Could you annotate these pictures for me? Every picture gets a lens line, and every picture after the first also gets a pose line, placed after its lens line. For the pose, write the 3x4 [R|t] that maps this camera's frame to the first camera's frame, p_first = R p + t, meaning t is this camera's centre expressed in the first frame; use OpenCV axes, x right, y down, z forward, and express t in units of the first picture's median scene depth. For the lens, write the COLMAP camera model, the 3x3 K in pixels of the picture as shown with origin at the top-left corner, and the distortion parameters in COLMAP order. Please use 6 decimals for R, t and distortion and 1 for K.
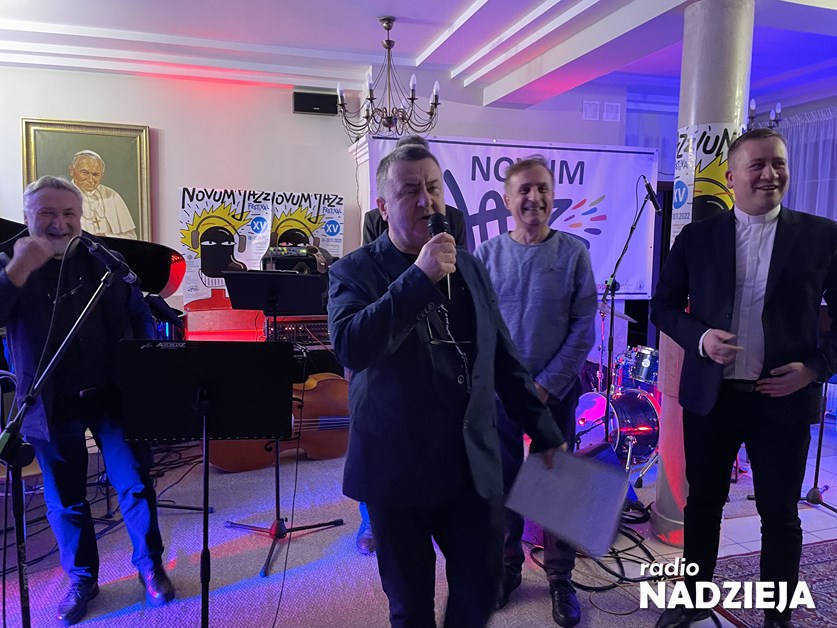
lens RADIAL K [[625.0, 0, 423.2], [0, 625.0, 316.0], [0, 0, 1]] dist [0.078232, -0.079485]
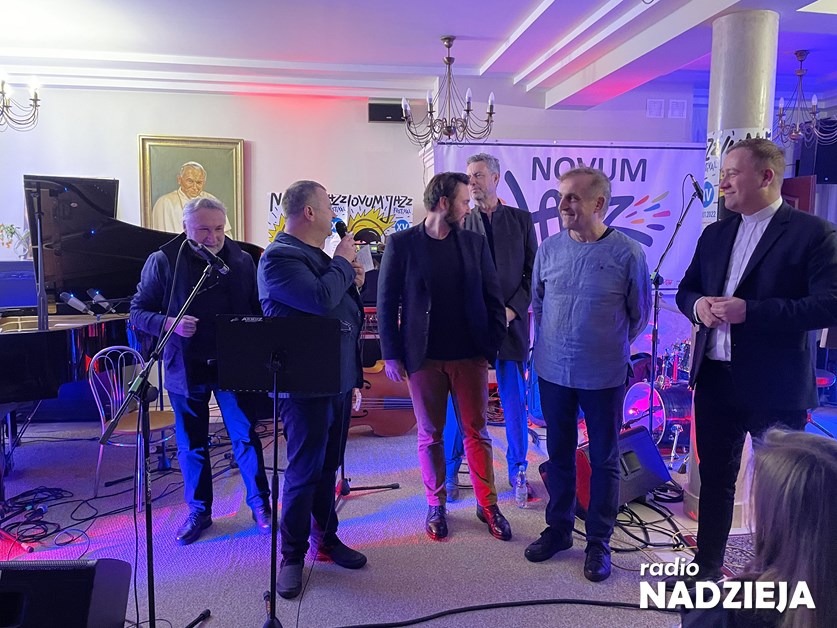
lens RADIAL K [[646.9, 0, 419.8], [0, 646.9, 312.4], [0, 0, 1]] dist [0.078750, -0.061154]
pose [[0.989302, 0.009581, -0.145565, 0.051652], [-0.010074, 0.999946, -0.002652, 0.010172], [0.145532, 0.004090, 0.989345, -0.105862]]
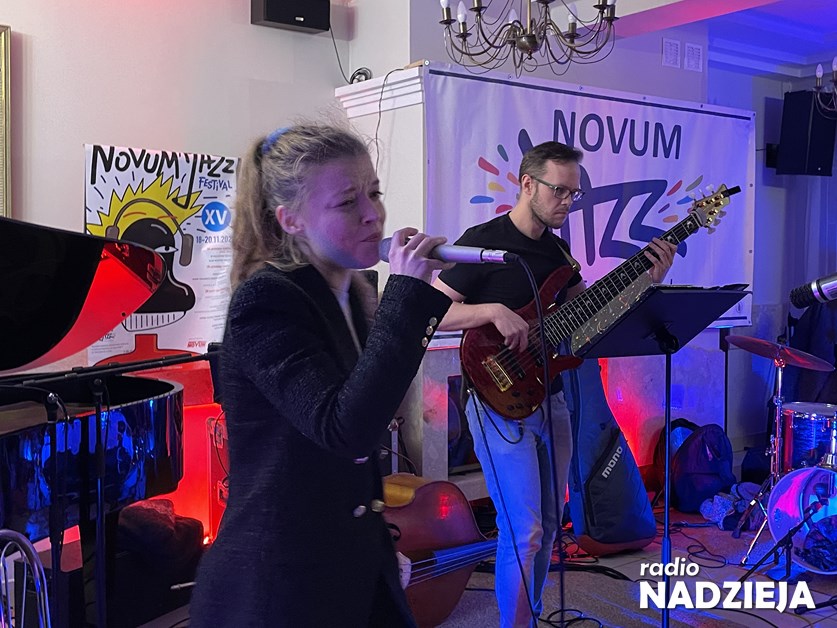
lens RADIAL K [[952.5, 0, 419.8], [0, 952.5, 304.9], [0, 0, 1]] dist [0.061356, 0.000000]
pose [[0.937266, -0.028294, 0.347464, -0.389597], [0.052154, 0.996865, -0.059506, -0.007034], [-0.344691, 0.073895, 0.935803, 0.155112]]
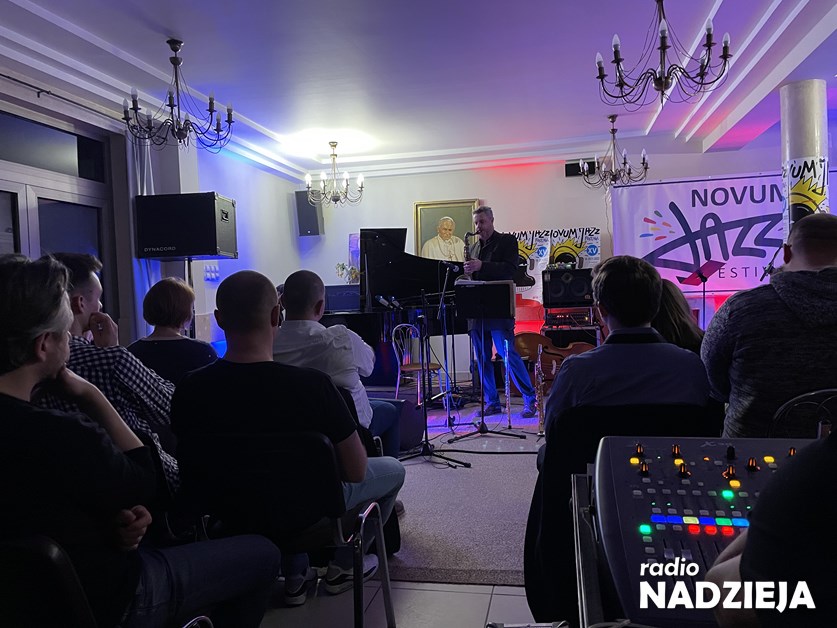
lens RADIAL K [[625.0, 0, 429.1], [0, 625.0, 303.6], [0, 0, 1]] dist [0.078232, -0.079485]
pose [[0.875851, -0.034921, -0.481316, 0.232030], [-0.008133, 0.996168, -0.087076, 0.118654], [0.482512, 0.080180, 0.872211, -0.466461]]
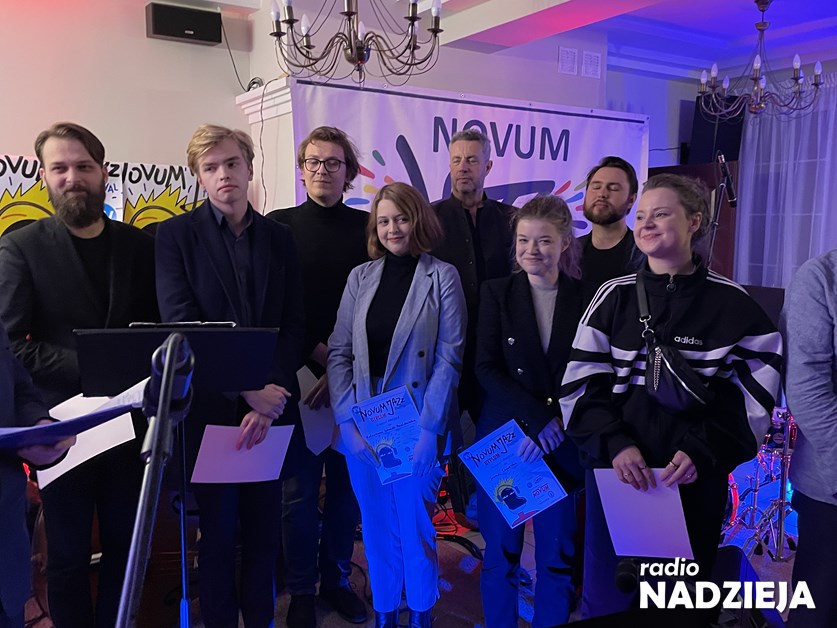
lens RADIAL K [[780.0, 0, 423.3], [0, 780.0, 324.5], [0, 0, 1]] dist [0.048494, 0.000000]
pose [[0.959148, -0.039469, 0.280138, -0.180917], [0.038469, 0.999219, 0.009069, -0.035226], [-0.280277, 0.002078, 0.959917, 0.181361]]
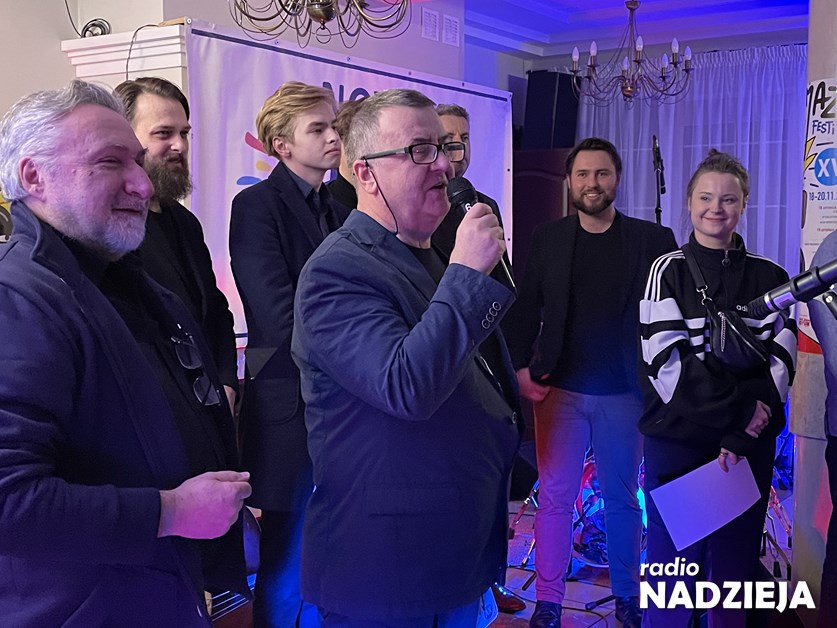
lens RADIAL K [[1113.5, 0, 422.7], [0, 1113.5, 317.5], [0, 0, 1]] dist [0.082167, 0.000000]
pose [[0.780564, -0.050425, 0.623038, -0.491564], [0.077459, 0.996861, -0.016364, -0.017354], [-0.620257, 0.061034, 0.782020, 0.161674]]
